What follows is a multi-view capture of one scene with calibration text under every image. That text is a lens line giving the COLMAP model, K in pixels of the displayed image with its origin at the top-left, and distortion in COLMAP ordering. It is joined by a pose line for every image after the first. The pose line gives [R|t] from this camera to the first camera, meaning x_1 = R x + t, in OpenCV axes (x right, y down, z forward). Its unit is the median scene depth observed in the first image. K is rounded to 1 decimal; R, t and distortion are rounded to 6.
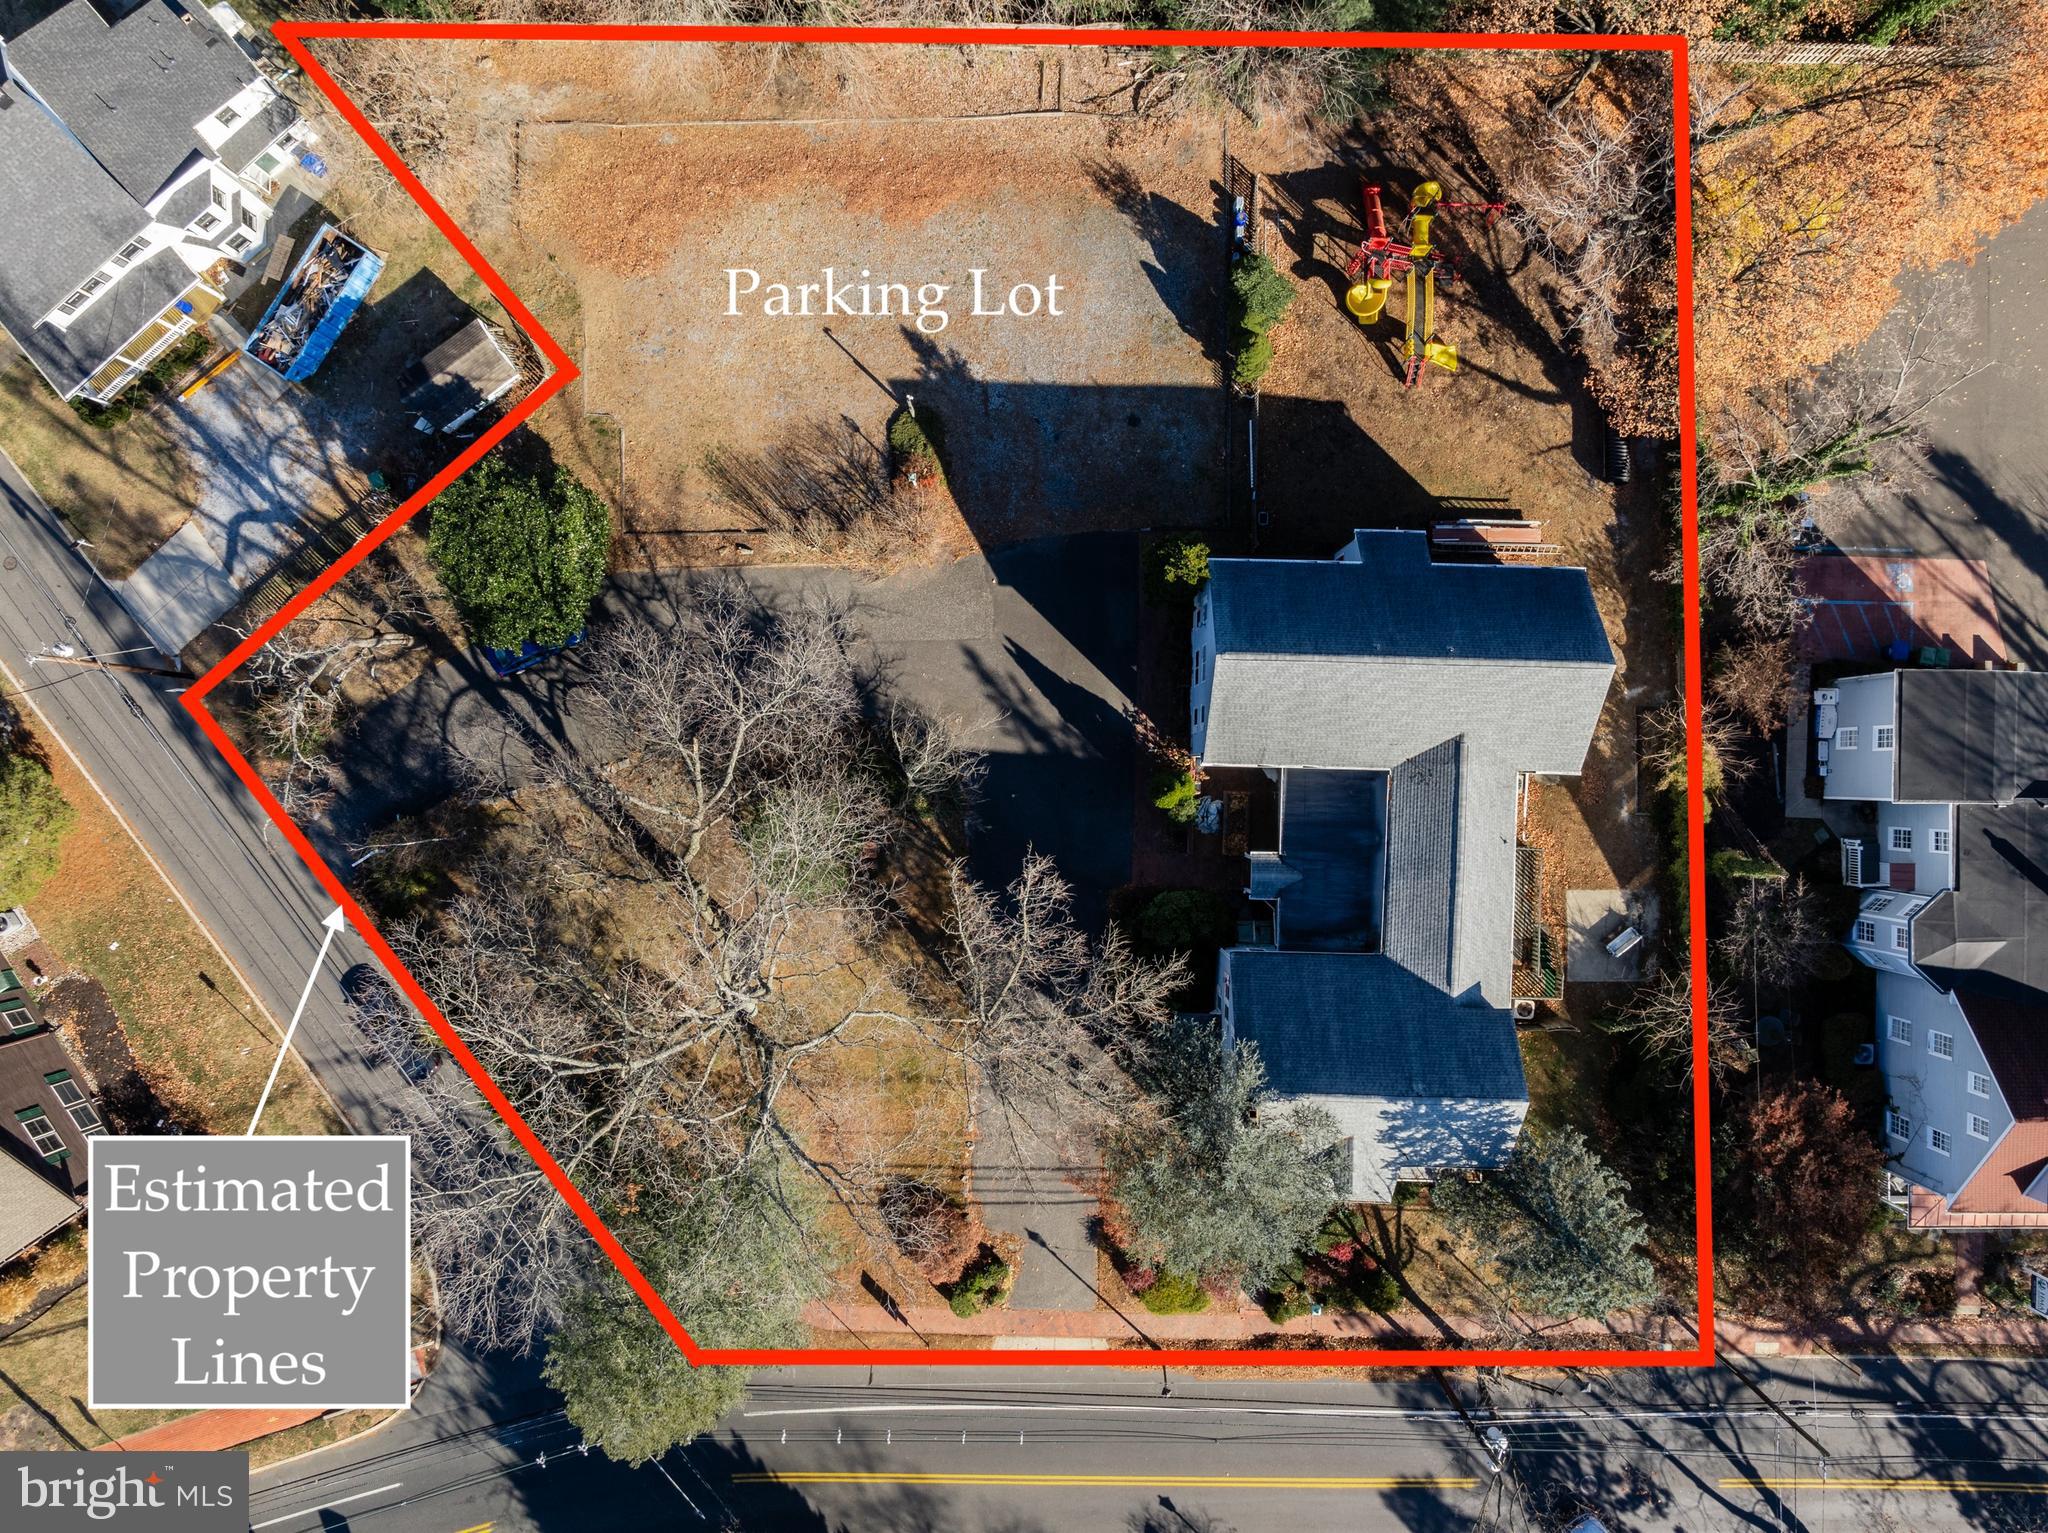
lens RADIAL K [[1503.7, 0, 1018.9], [0, 1503.7, 757.4], [0, 0, 1]] dist [-0.066273, 0.038341]
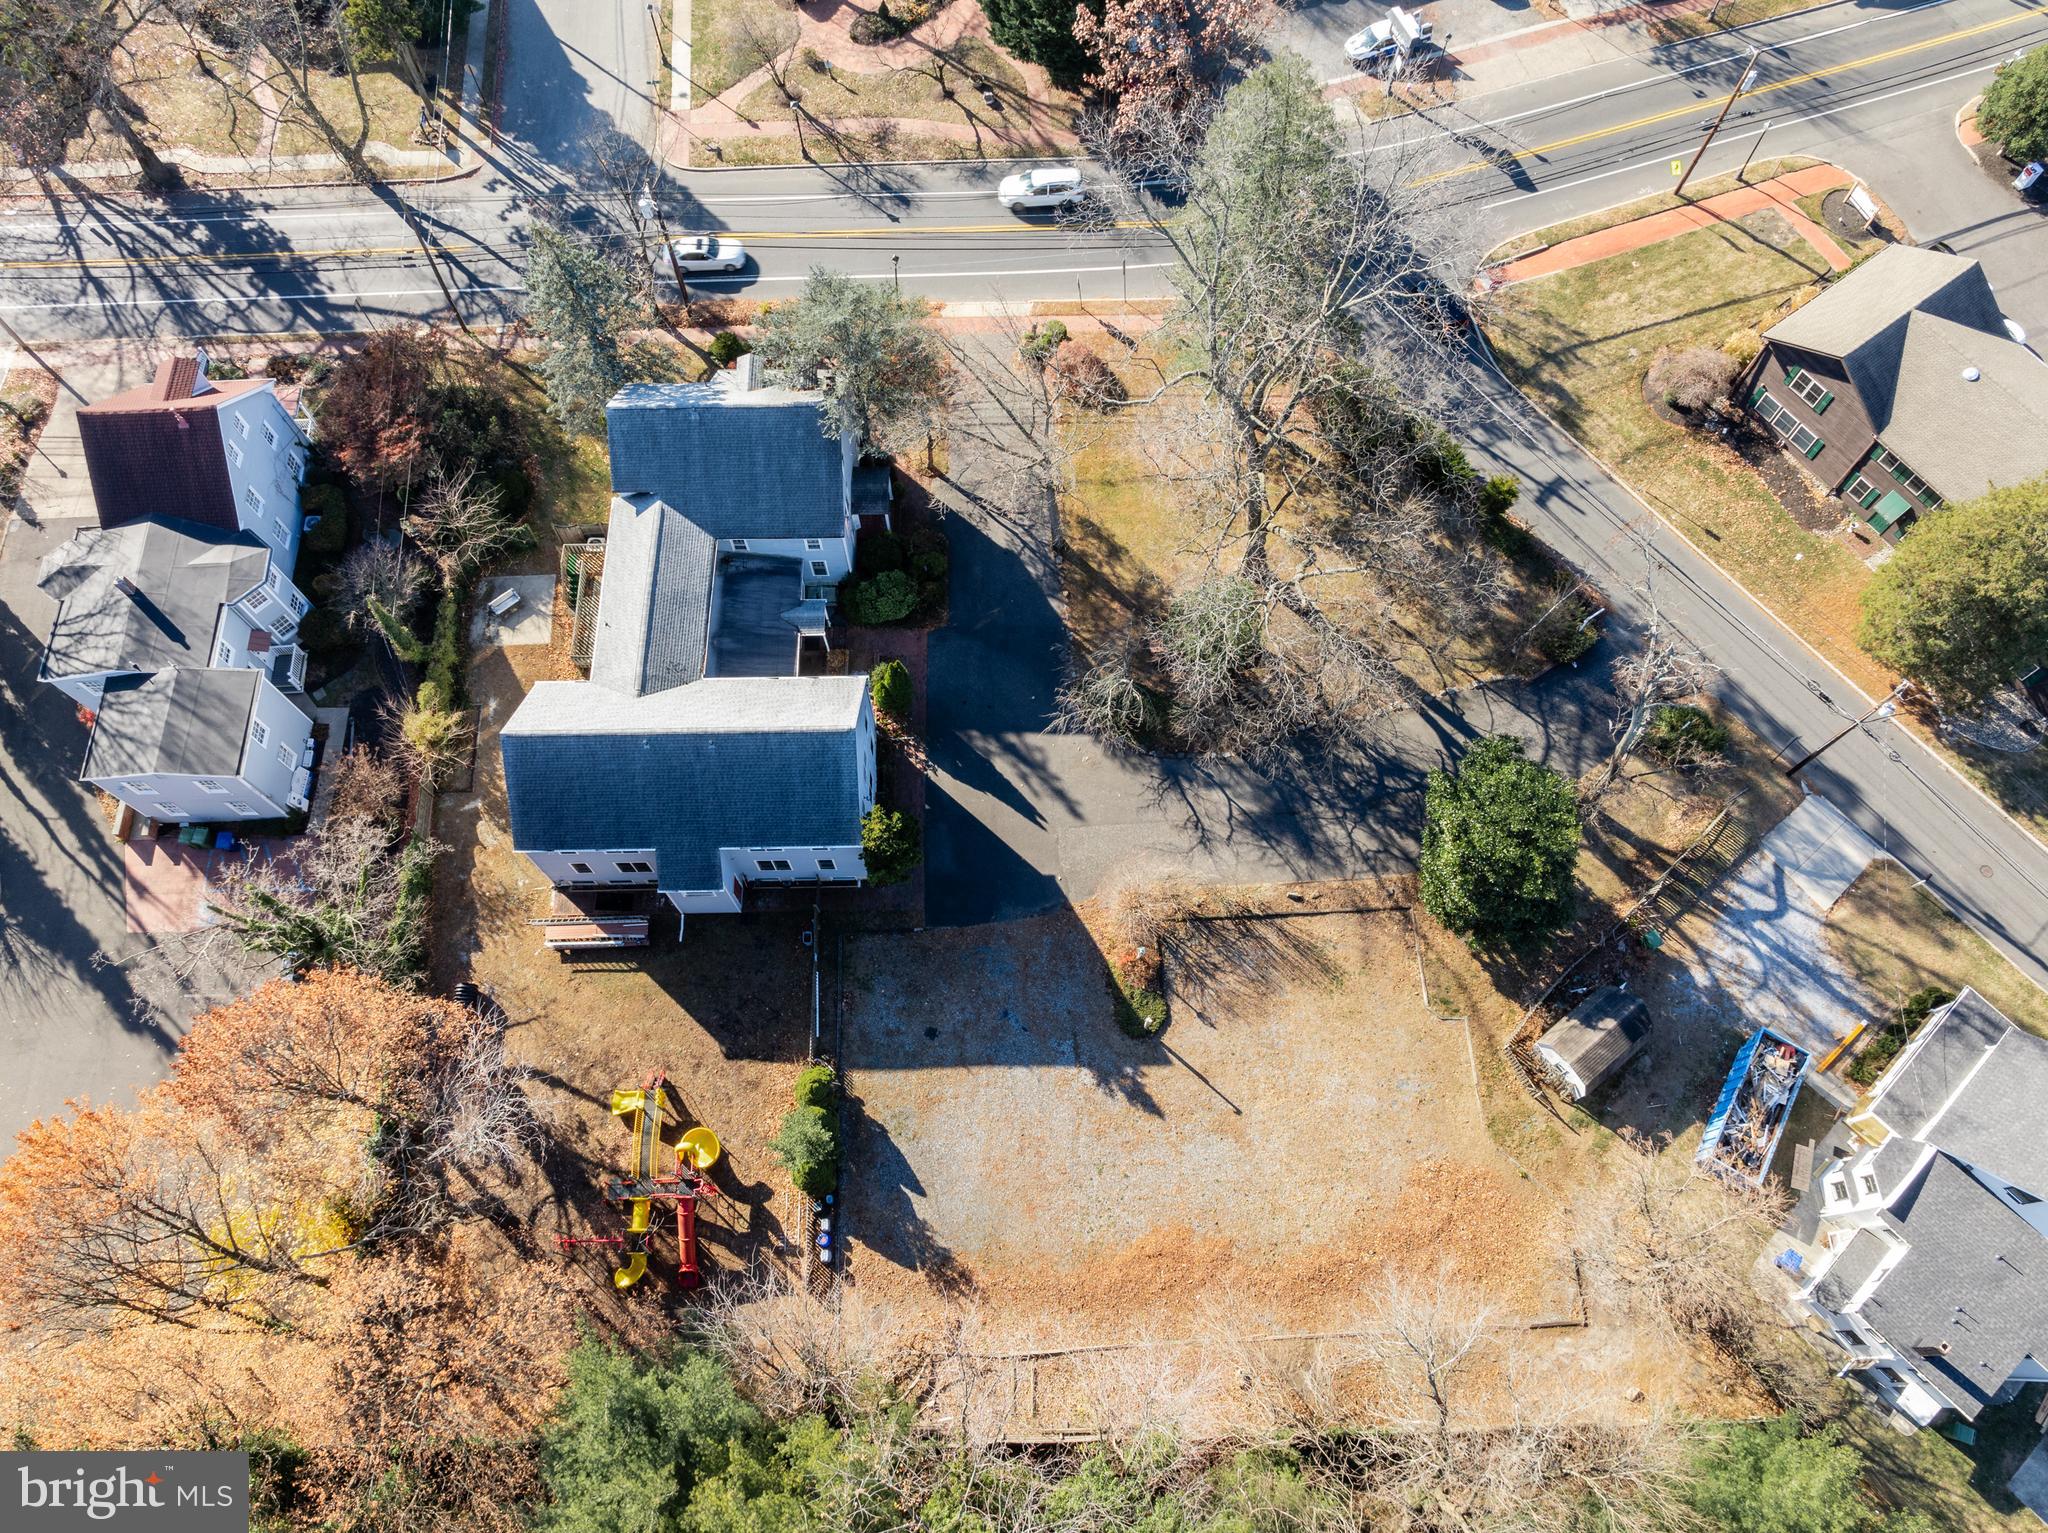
lens RADIAL K [[1503.7, 0, 1022.4], [0, 1503.7, 763.8], [0, 0, 1]] dist [-0.066273, 0.038341]
pose [[-0.999176, 0.040413, -0.003711, 0.010194], [-0.038518, -0.915558, 0.400337, -0.469299], [0.012781, 0.400150, 0.916360, -0.015040]]
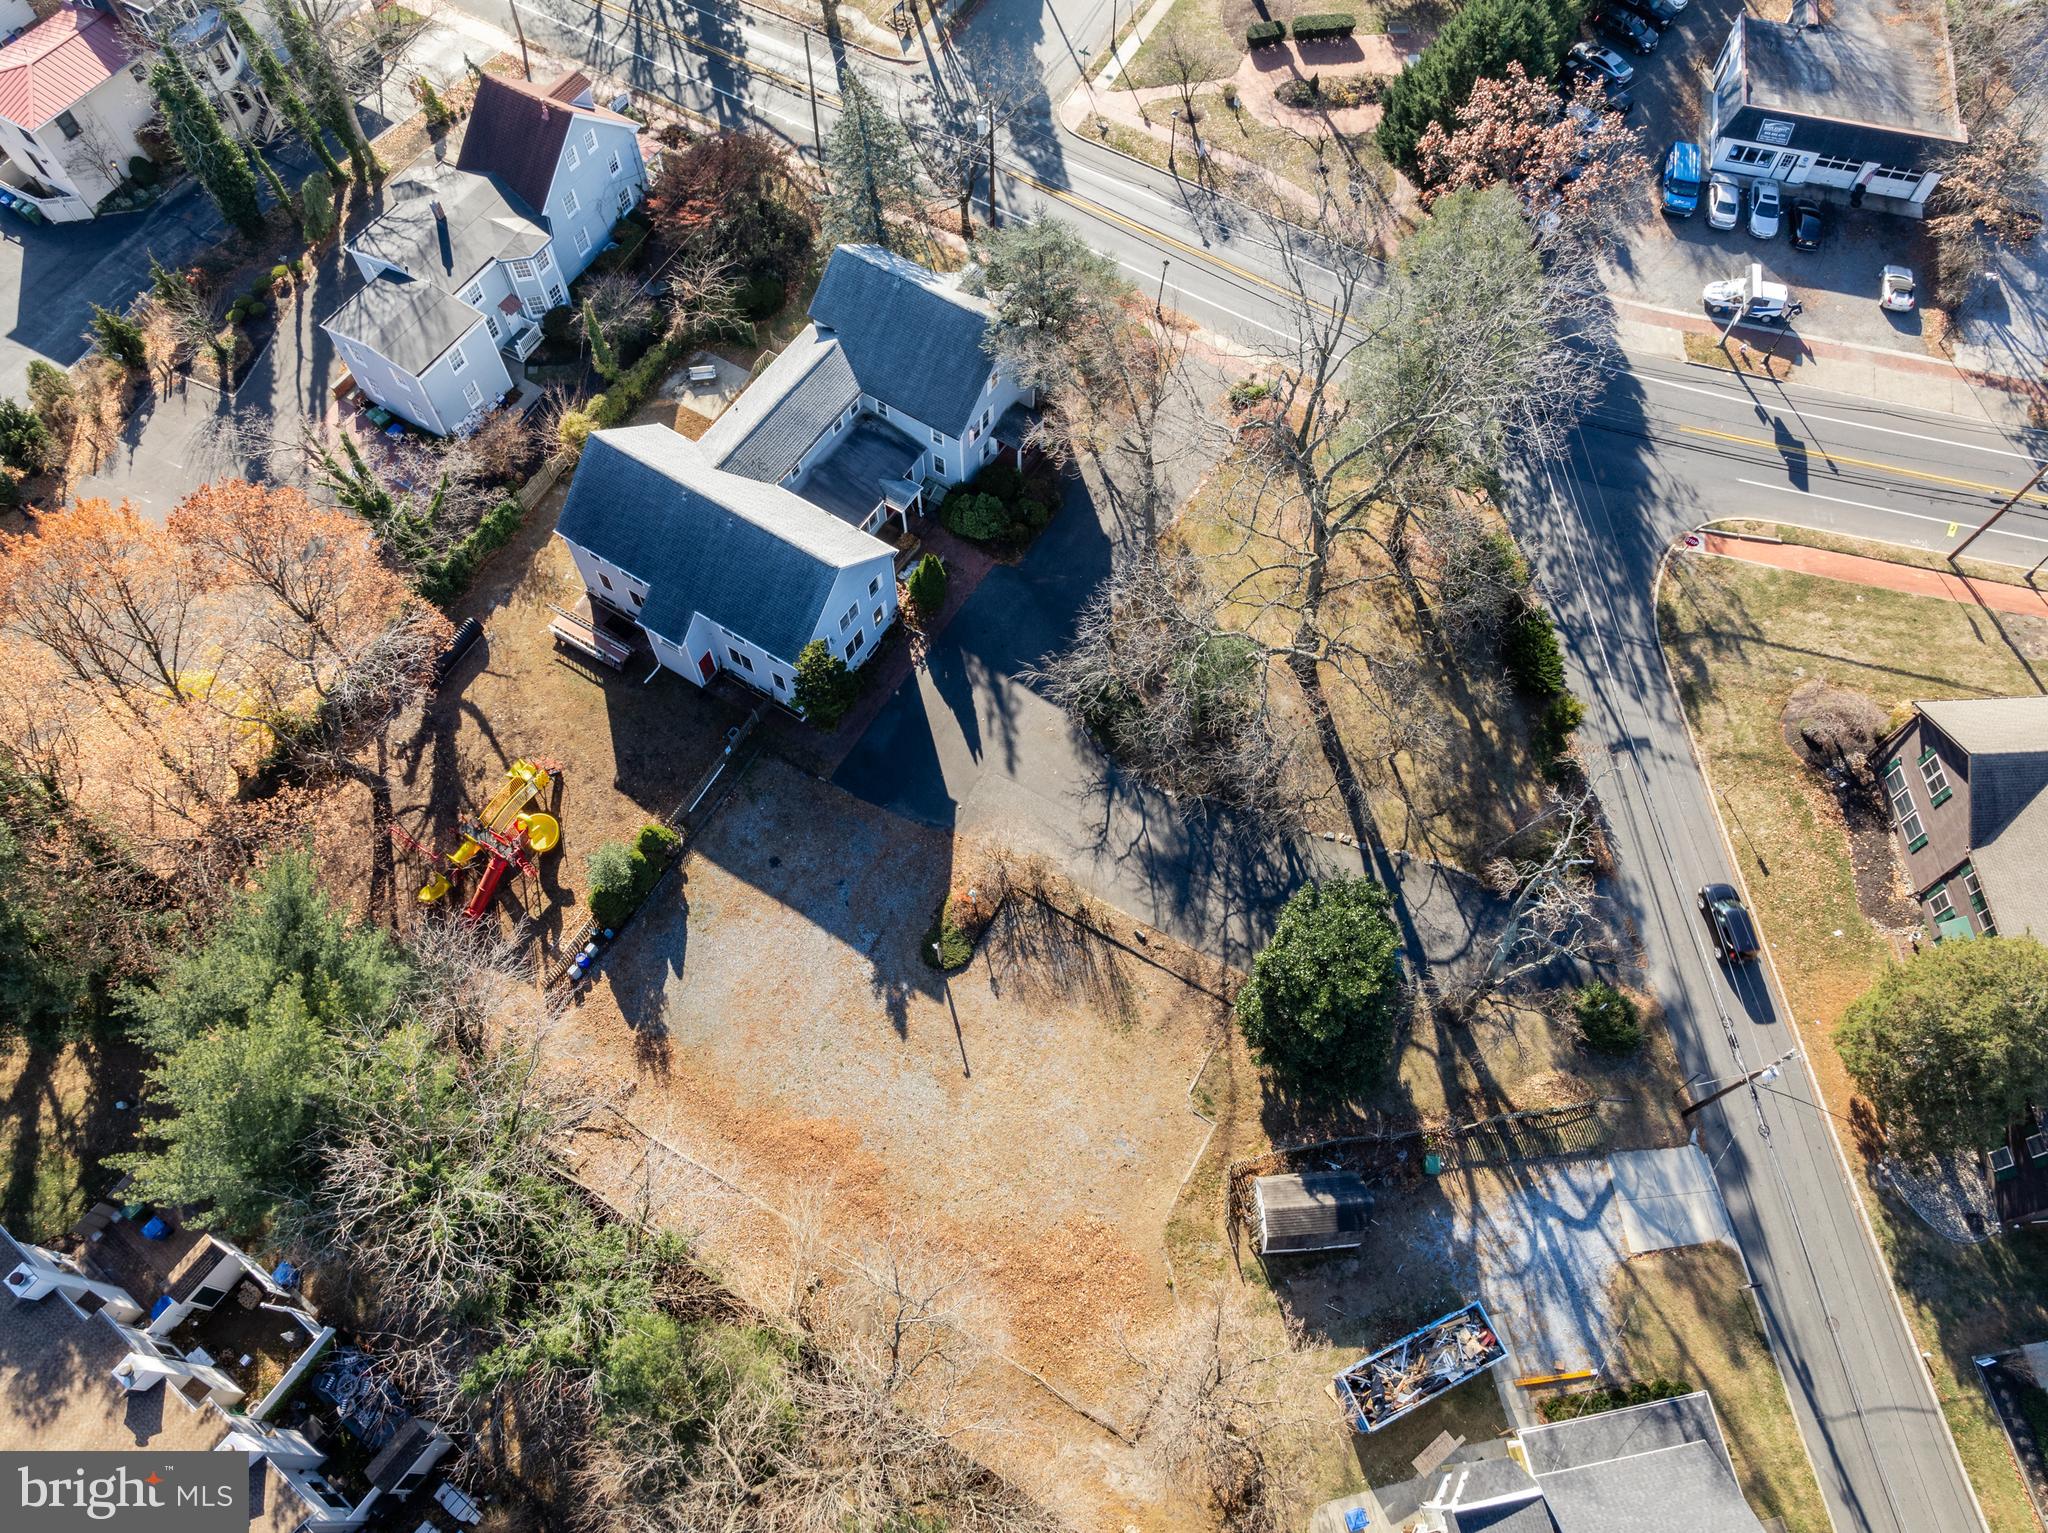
lens RADIAL K [[1503.7, 0, 1015.8], [0, 1503.7, 760.1], [0, 0, 1]] dist [-0.066273, 0.038341]
pose [[-0.855778, -0.453539, 0.248890, -0.315708], [0.517333, -0.753274, 0.406134, -0.524330], [0.003284, 0.476320, 0.879266, -0.004357]]
